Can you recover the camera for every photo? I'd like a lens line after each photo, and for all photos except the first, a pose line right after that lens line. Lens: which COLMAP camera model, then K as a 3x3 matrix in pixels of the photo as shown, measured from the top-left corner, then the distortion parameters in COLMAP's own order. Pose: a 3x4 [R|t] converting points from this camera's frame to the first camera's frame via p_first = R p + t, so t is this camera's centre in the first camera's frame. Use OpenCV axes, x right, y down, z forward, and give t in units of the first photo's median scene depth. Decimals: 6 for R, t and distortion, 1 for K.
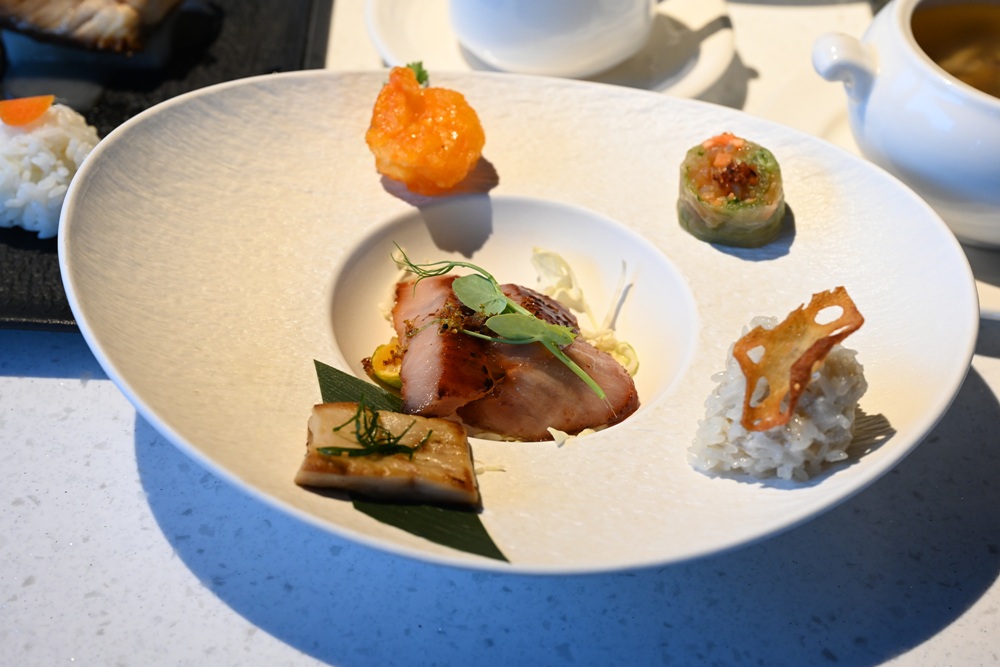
lens RADIAL K [[1472.8, 0, 500.0], [0, 1472.8, 333.5], [0, 0, 1]] dist [-0.005827, 0.035325]
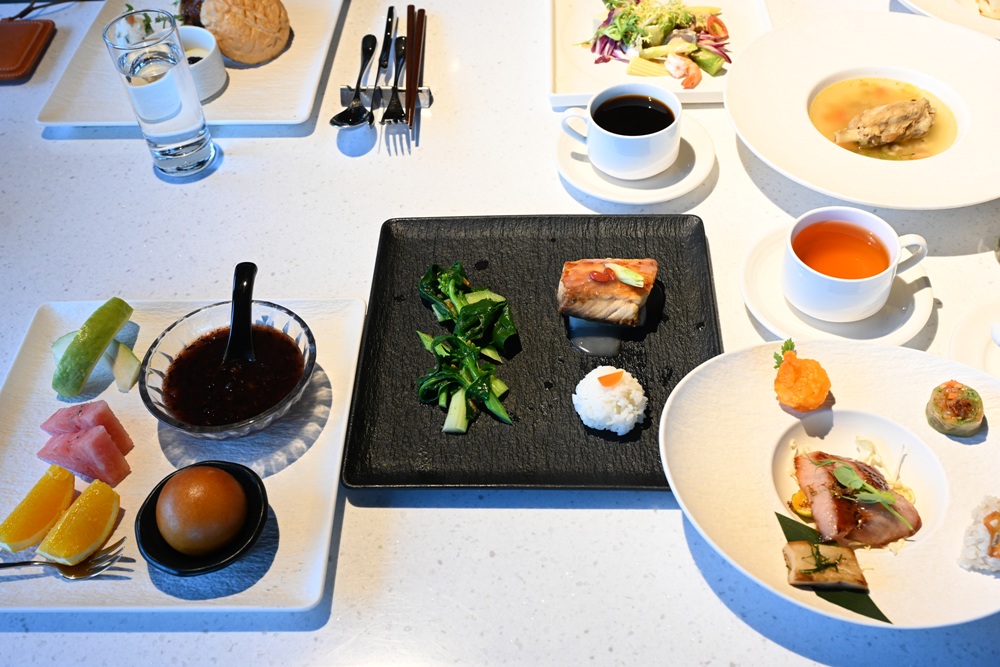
lens RADIAL K [[979.6, 0, 500.0], [0, 979.6, 333.5], [0, 0, 1]] dist [0.003991, 0.001756]
pose [[0.993371, -0.034468, -0.109661, -0.366363], [0.047257, 0.992096, 0.116246, -0.441201], [0.104788, -0.120658, 0.987148, -0.475255]]
